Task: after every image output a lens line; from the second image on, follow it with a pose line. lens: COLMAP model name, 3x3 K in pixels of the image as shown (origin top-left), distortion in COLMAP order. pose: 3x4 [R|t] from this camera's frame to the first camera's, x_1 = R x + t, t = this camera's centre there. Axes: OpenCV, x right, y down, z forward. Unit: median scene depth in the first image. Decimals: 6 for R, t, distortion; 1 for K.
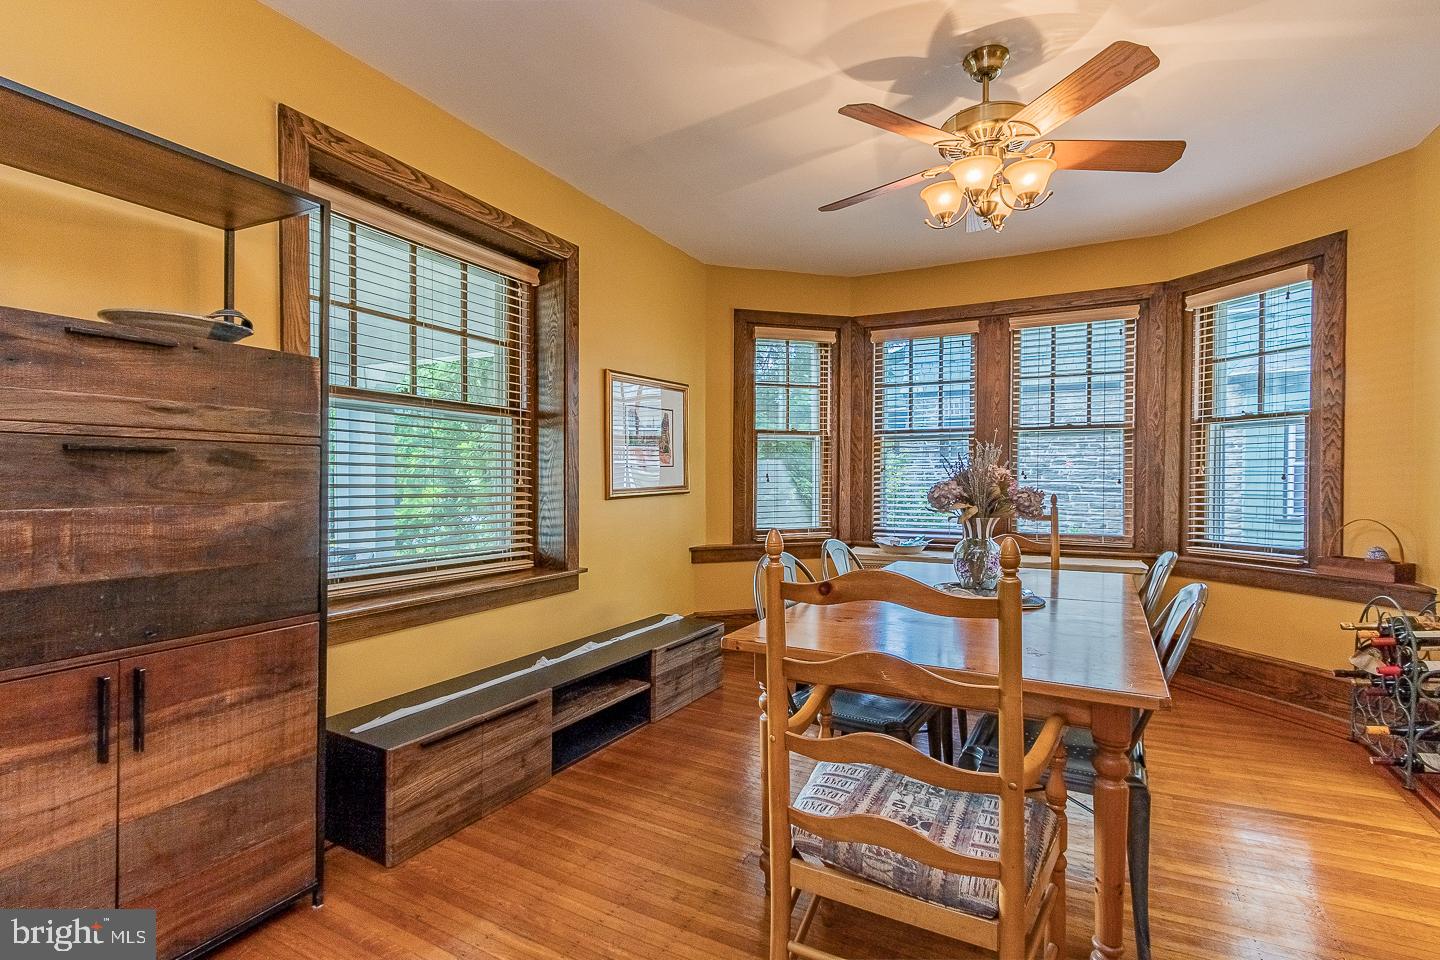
lens RADIAL K [[672.0, 0, 687.2], [0, 672.0, 484.1], [0, 0, 1]] dist [-0.003798, -0.000868]
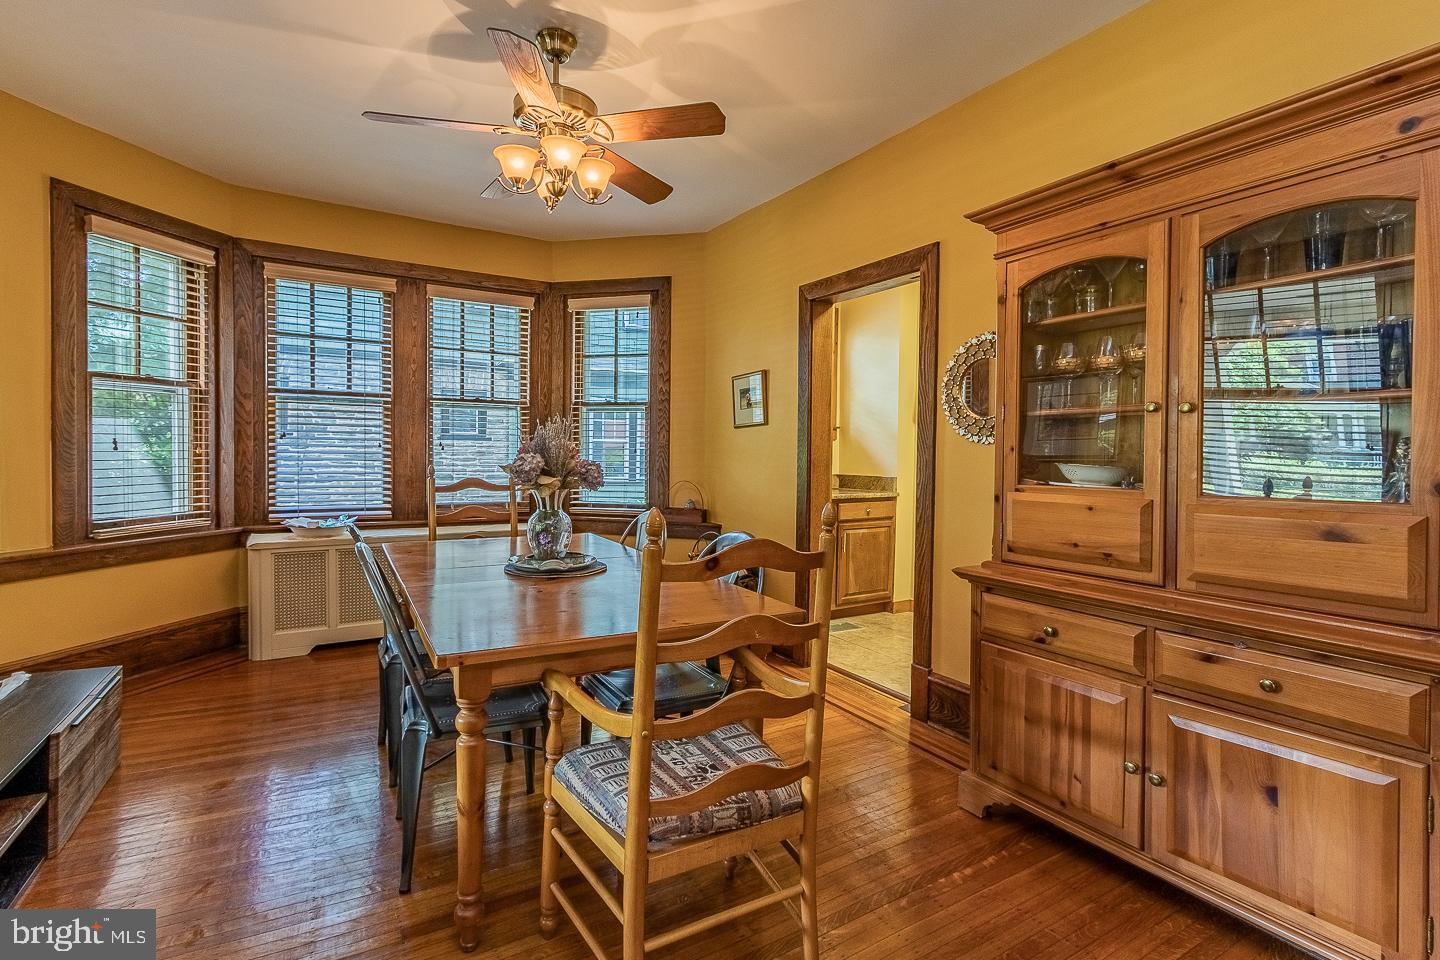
lens RADIAL K [[701.4, 0, 708.4], [0, 701.4, 478.3], [0, 0, 1]] dist [0.000642, -0.000453]
pose [[0.509968, -0.025512, 0.859815, -0.198749], [-0.006834, 0.999408, 0.033707, -0.003599], [-0.860166, -0.023065, 0.509492, 0.131521]]
